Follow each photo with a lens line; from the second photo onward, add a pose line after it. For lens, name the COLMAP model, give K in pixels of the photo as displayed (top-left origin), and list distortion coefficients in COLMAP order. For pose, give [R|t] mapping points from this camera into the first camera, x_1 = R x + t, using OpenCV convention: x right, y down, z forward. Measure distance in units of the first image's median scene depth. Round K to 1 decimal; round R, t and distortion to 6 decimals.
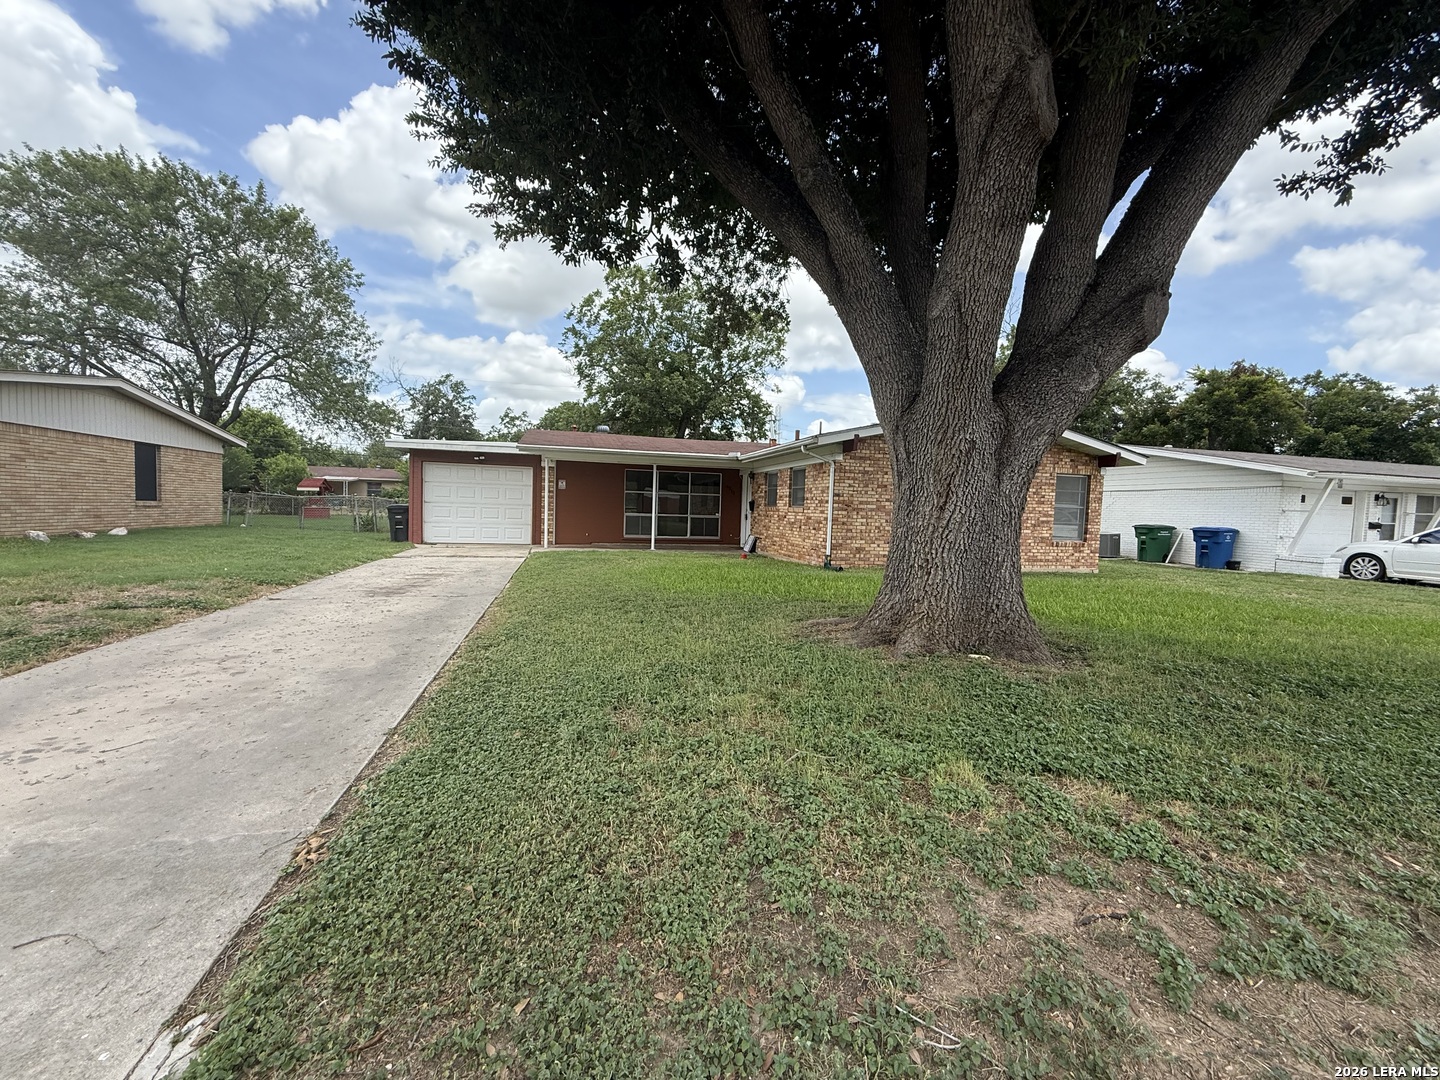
lens RADIAL K [[574.0, 0, 715.7], [0, 574.0, 539.2], [0, 0, 1]] dist [0.000095, -0.000270]
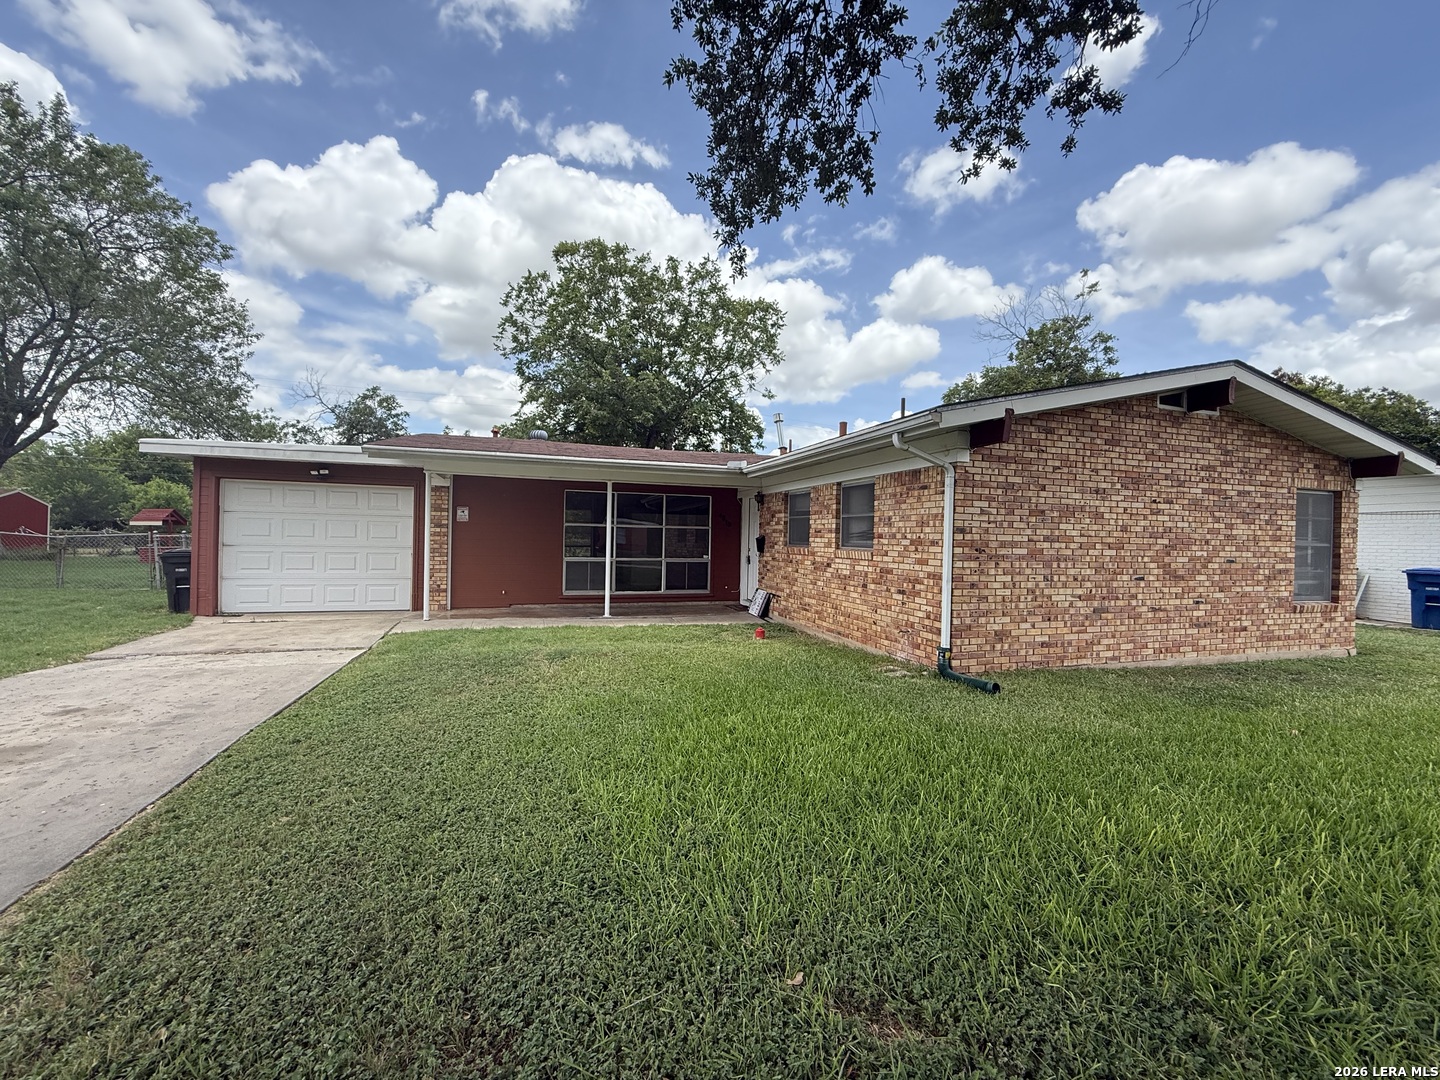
lens RADIAL K [[574.0, 0, 715.7], [0, 574.0, 539.2], [0, 0, 1]] dist [0.000095, -0.000270]
pose [[0.998367, -0.010706, 0.056113, -0.025333], [0.013448, 0.998722, -0.048715, -0.034283], [-0.055519, 0.049390, 0.997235, 0.366976]]
